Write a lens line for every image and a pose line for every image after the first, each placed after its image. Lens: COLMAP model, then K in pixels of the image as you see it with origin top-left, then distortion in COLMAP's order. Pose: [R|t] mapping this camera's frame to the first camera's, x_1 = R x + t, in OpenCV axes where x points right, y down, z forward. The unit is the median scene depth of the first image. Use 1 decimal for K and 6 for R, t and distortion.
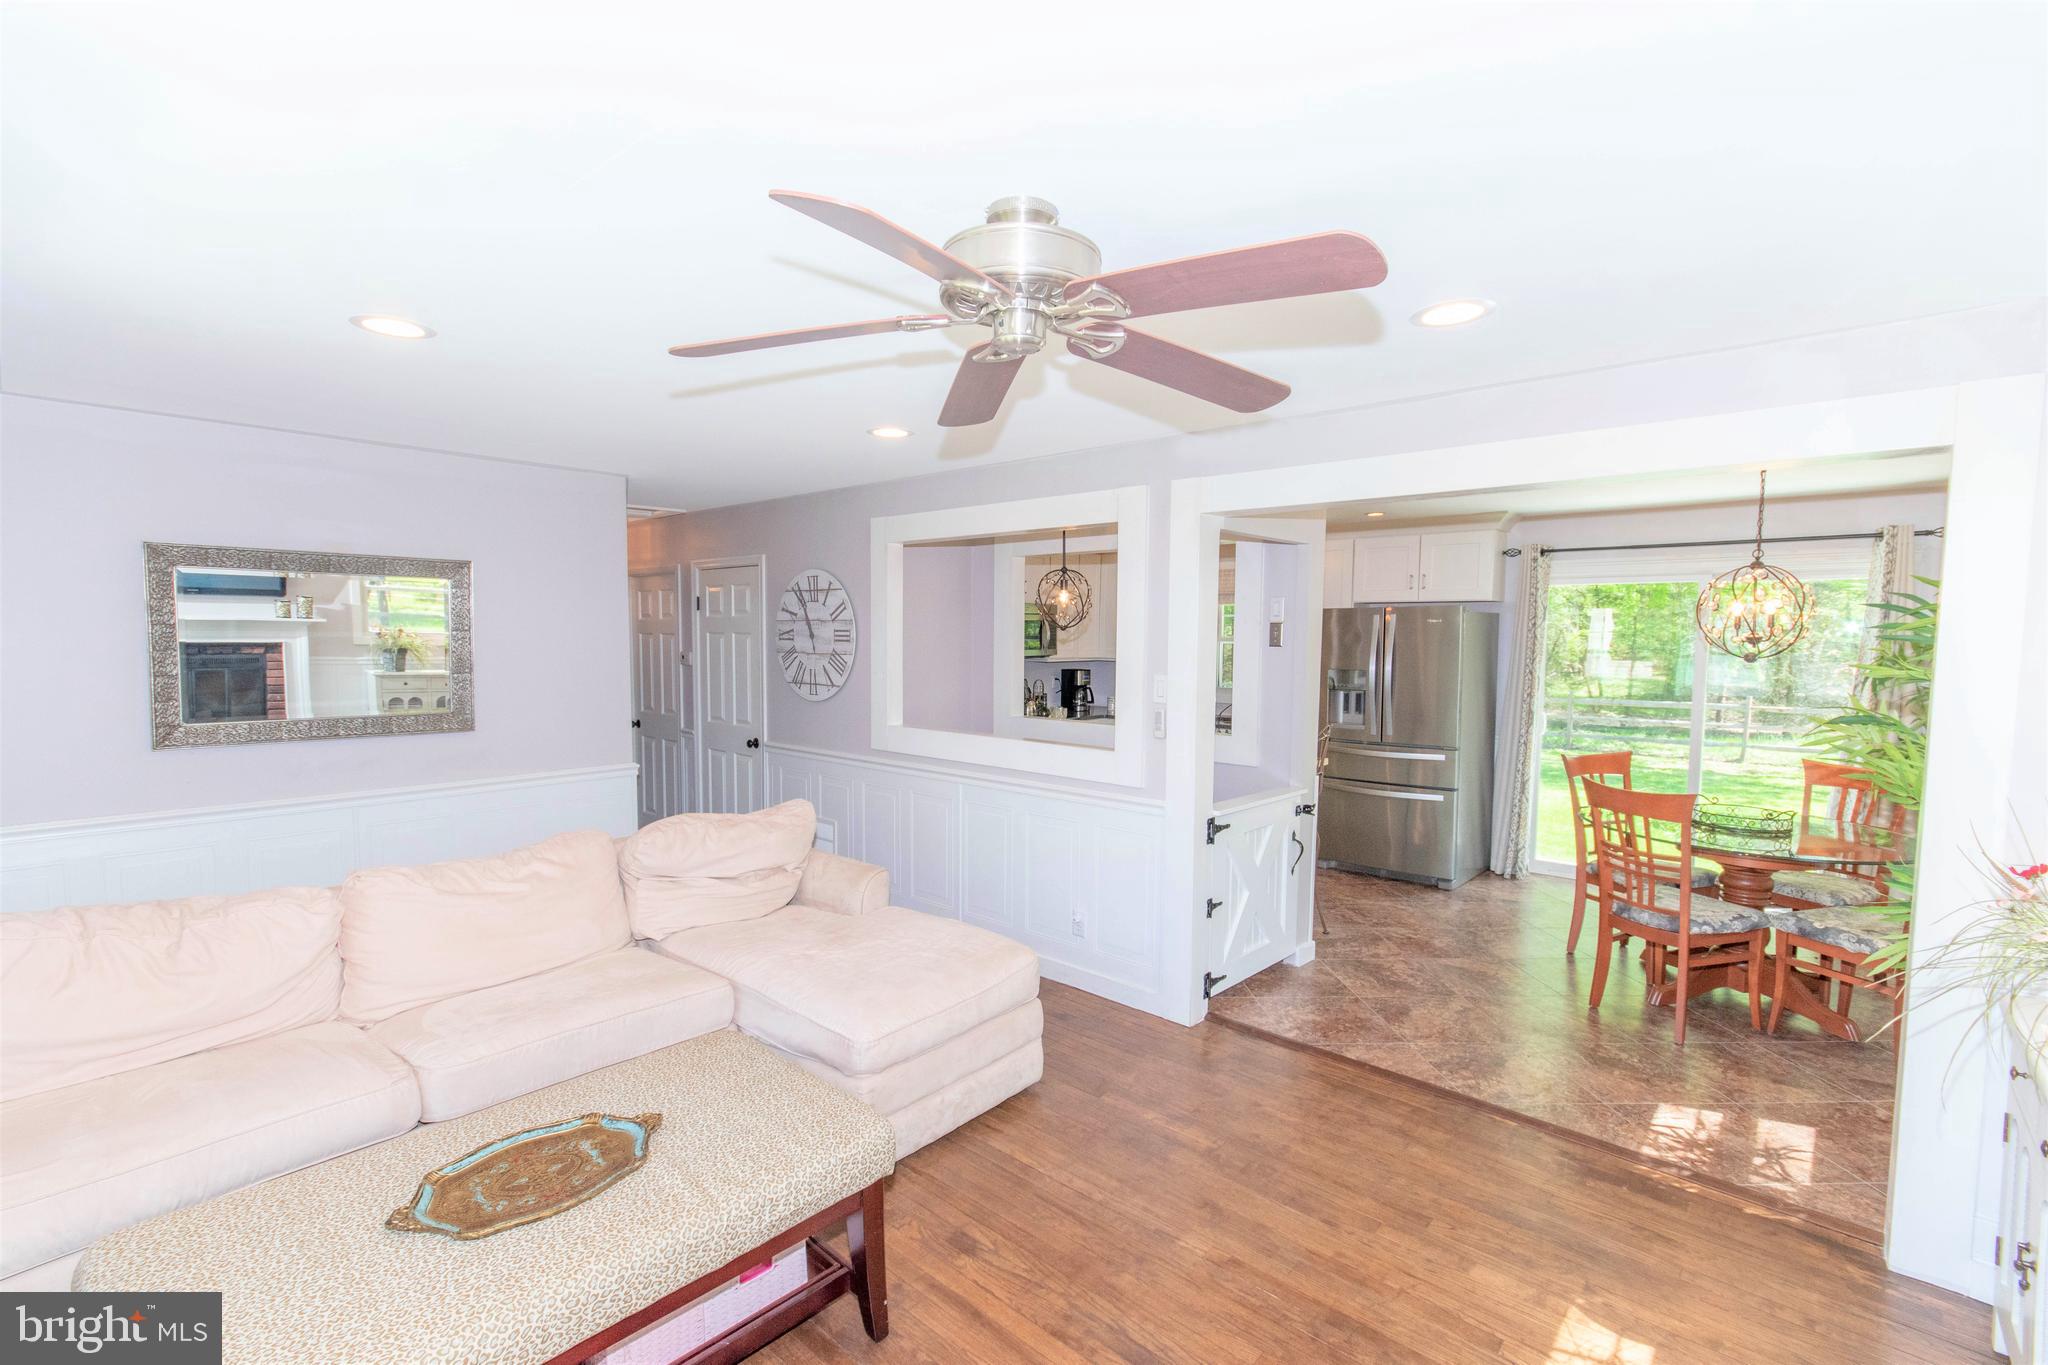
lens RADIAL K [[916.6, 0, 1032.3], [0, 916.6, 701.2], [0, 0, 1]] dist [0.003342, 0.002424]
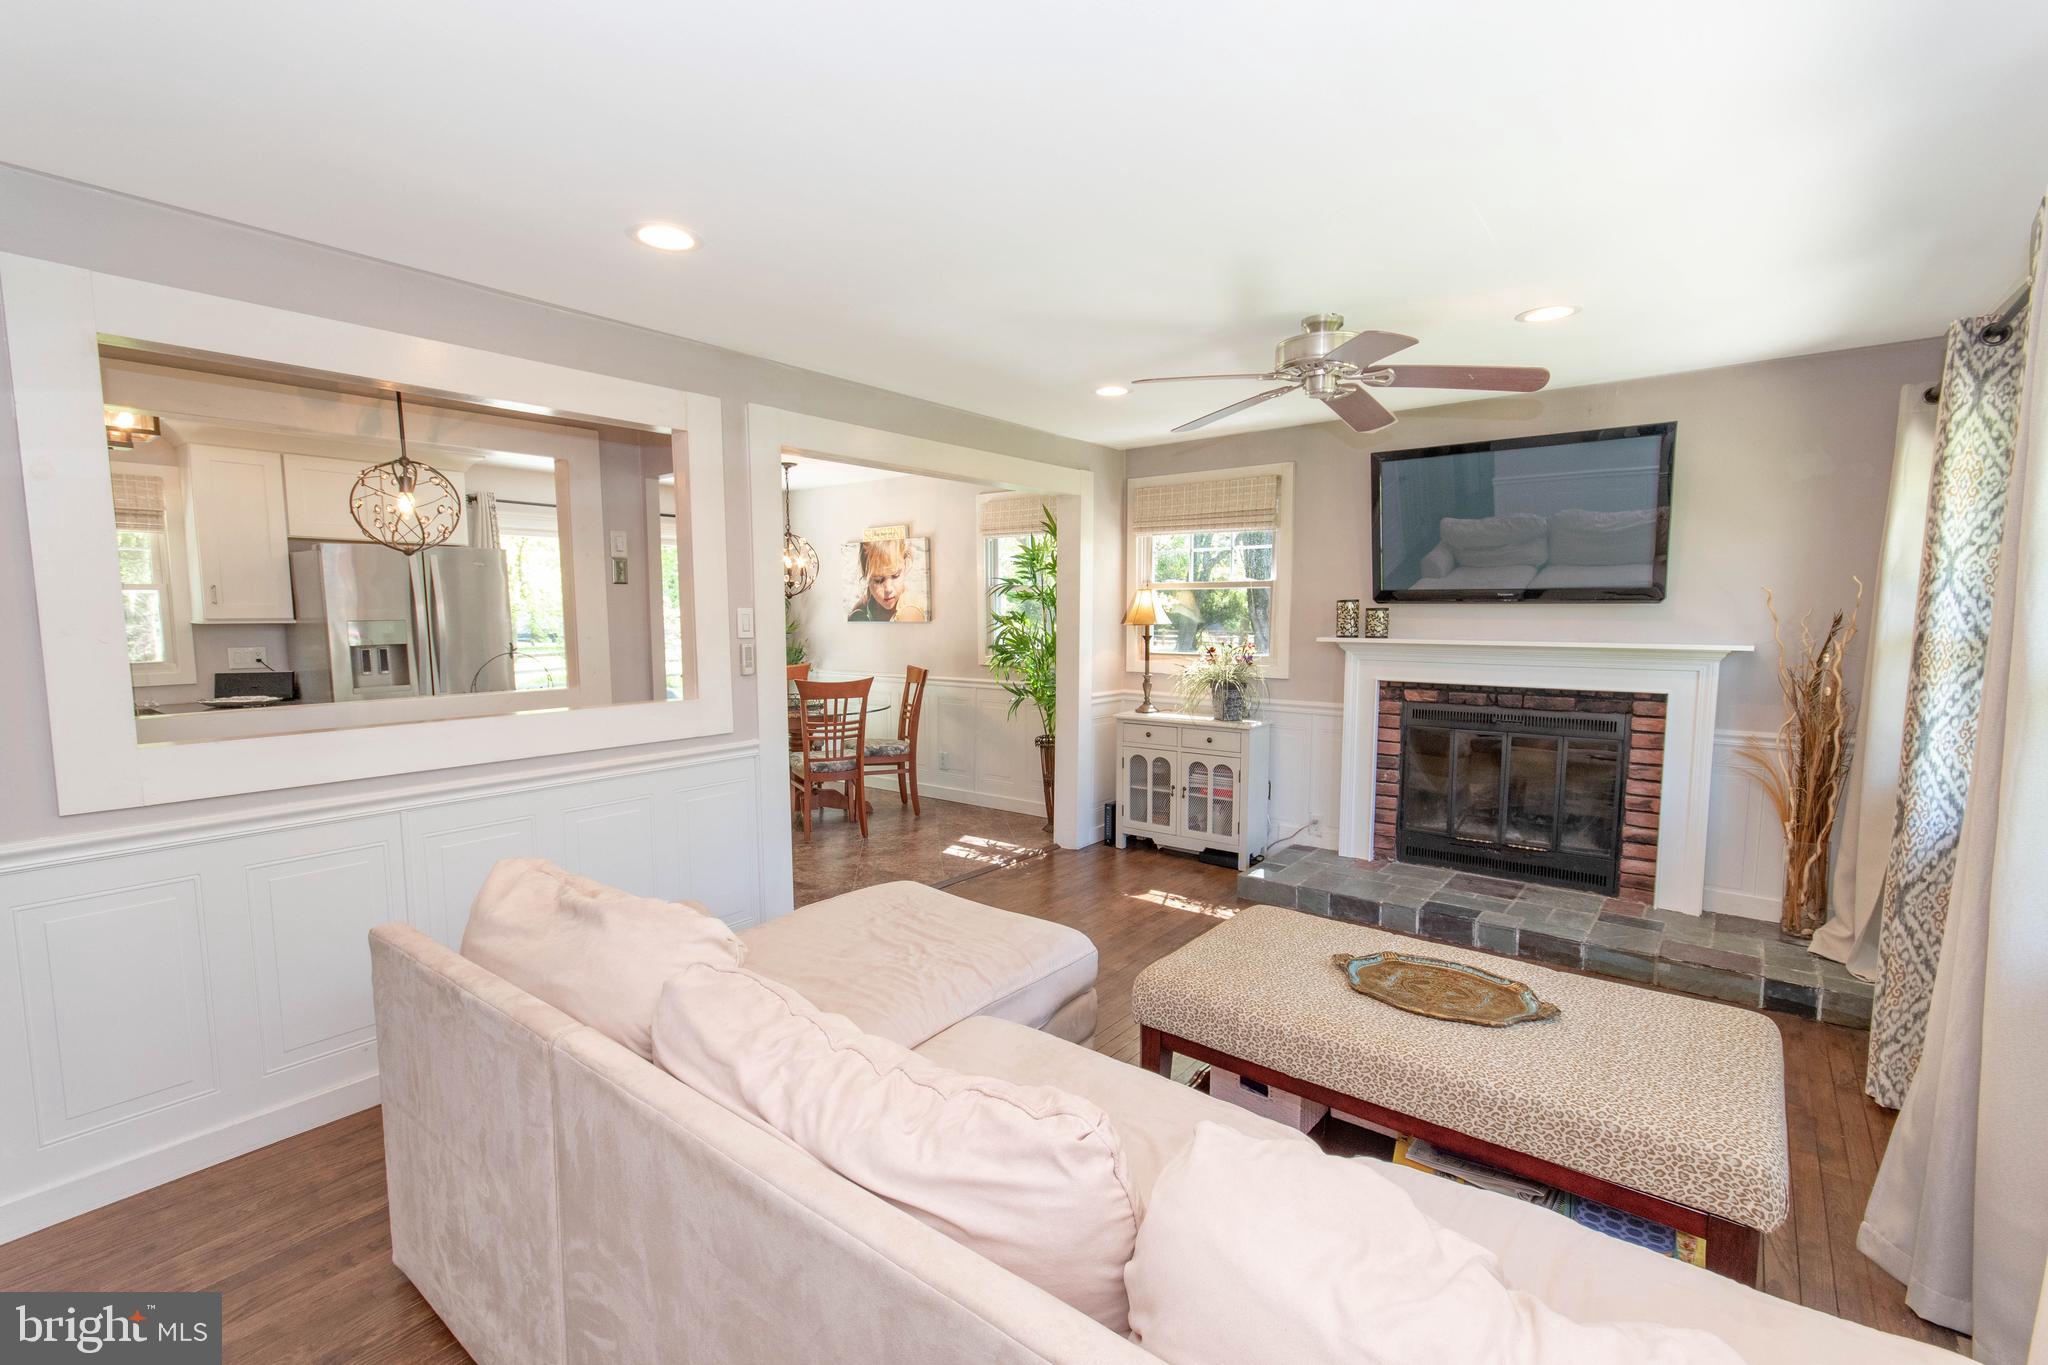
lens RADIAL K [[916.6, 0, 1005.2], [0, 916.6, 703.4], [0, 0, 1]] dist [0.003342, 0.002424]
pose [[-0.046786, -0.112664, 0.992531, -0.525529], [0.080739, 0.989942, 0.116176, -0.011934], [-0.995637, 0.085571, -0.037219, 0.500028]]
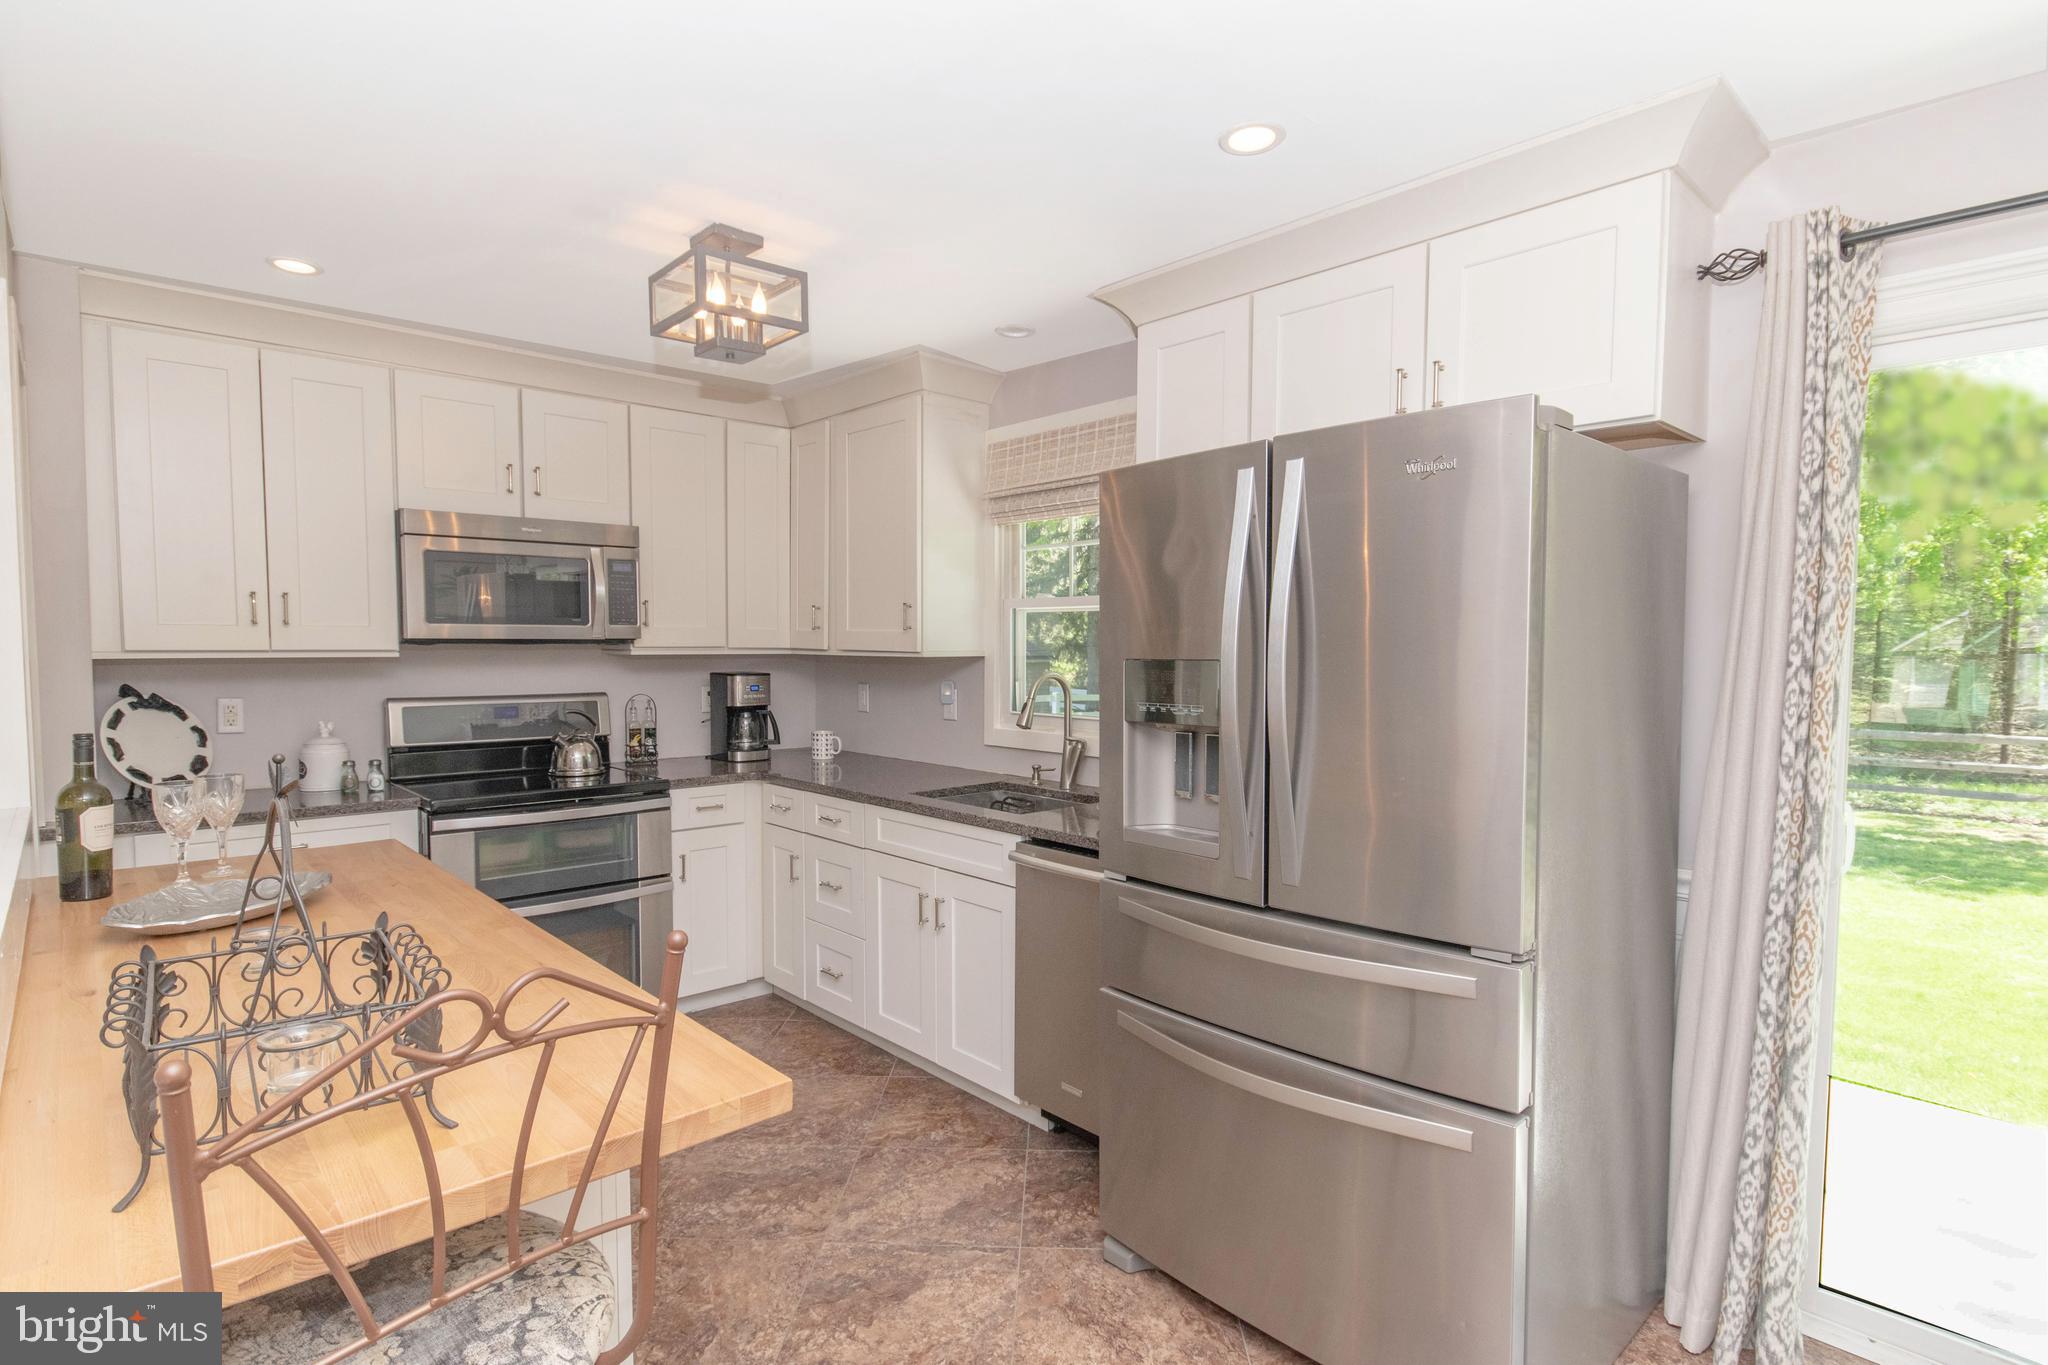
lens RADIAL K [[1033.2, 0, 1021.9], [0, 1033.2, 702.3], [0, 0, 1]] dist [-0.001041, -0.000656]
pose [[0.995138, 0.003220, -0.098440, 0.342835], [-0.005348, 0.999757, -0.021363, -0.012584], [0.098348, 0.021785, 0.994914, 0.678595]]
